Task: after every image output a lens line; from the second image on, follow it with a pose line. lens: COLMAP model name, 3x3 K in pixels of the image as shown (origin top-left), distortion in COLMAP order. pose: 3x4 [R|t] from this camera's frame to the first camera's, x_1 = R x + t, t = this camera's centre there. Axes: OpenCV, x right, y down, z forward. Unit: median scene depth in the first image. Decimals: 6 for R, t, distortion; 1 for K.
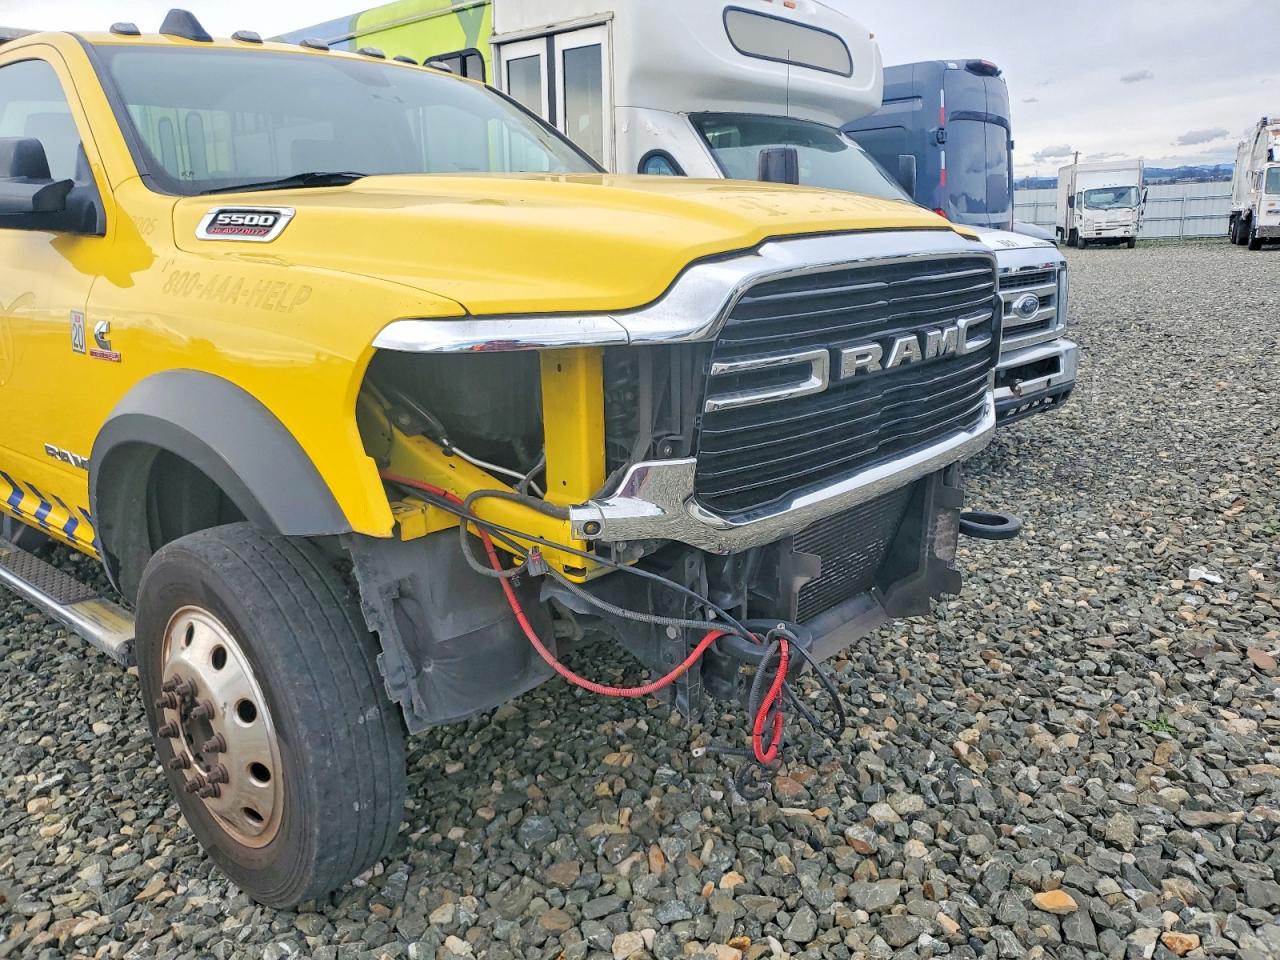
lens RADIAL K [[918.5, 0, 633.0], [0, 918.5, 473.6], [0, 0, 1]] dist [0.010563, -0.002504]
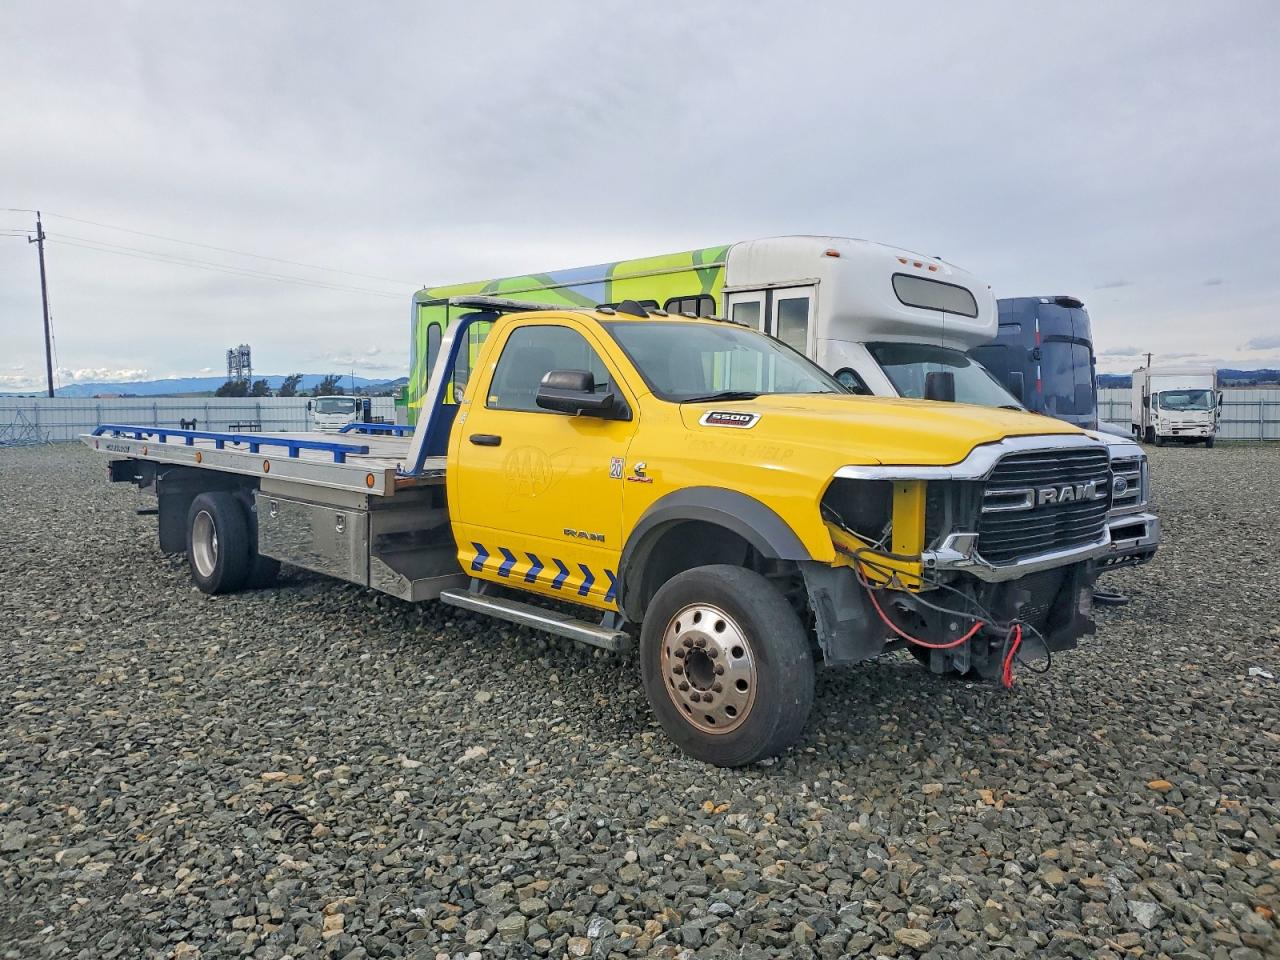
lens RADIAL K [[869.2, 0, 649.5], [0, 869.2, 483.5], [0, 0, 1]] dist [0.022332, -0.002876]
pose [[0.995713, 0.042283, -0.082272, -0.318379], [-0.056078, 0.983262, -0.173354, 0.158353], [0.073565, 0.177224, 0.981417, -0.654446]]
